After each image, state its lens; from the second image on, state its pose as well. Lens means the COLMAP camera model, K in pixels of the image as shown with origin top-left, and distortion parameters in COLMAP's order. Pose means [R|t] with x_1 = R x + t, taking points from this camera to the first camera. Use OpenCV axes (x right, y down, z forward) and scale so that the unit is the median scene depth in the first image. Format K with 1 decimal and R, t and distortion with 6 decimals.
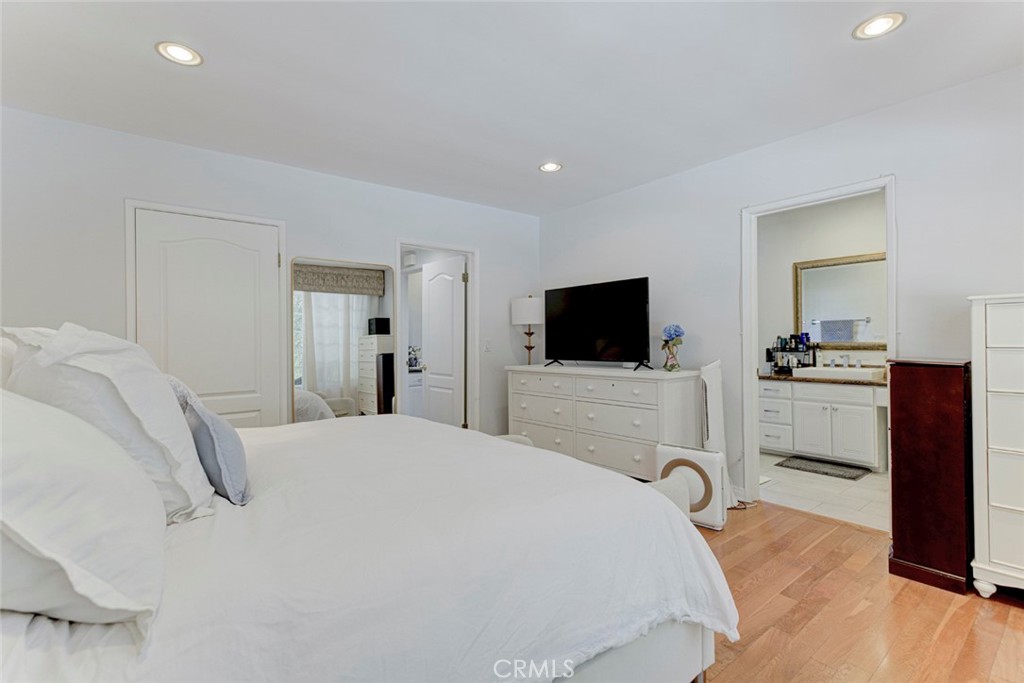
lens RADIAL K [[474.9, 0, 513.2], [0, 474.9, 335.9], [0, 0, 1]] dist [0.014917, 0.000629]
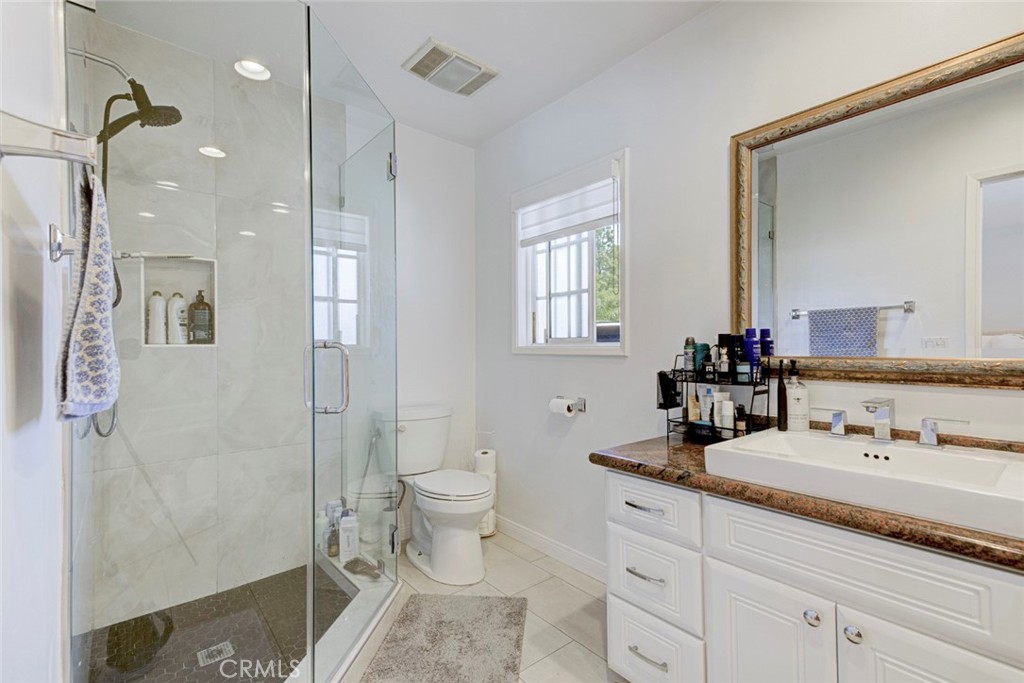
lens RADIAL K [[474.9, 0, 510.6], [0, 474.9, 349.3], [0, 0, 1]] dist [0.014917, 0.000629]
pose [[0.999996, 0.000679, 0.002664, 0.431496], [-0.000703, 0.999960, 0.008935, 0.005516], [-0.002658, -0.008937, 0.999957, 0.655989]]
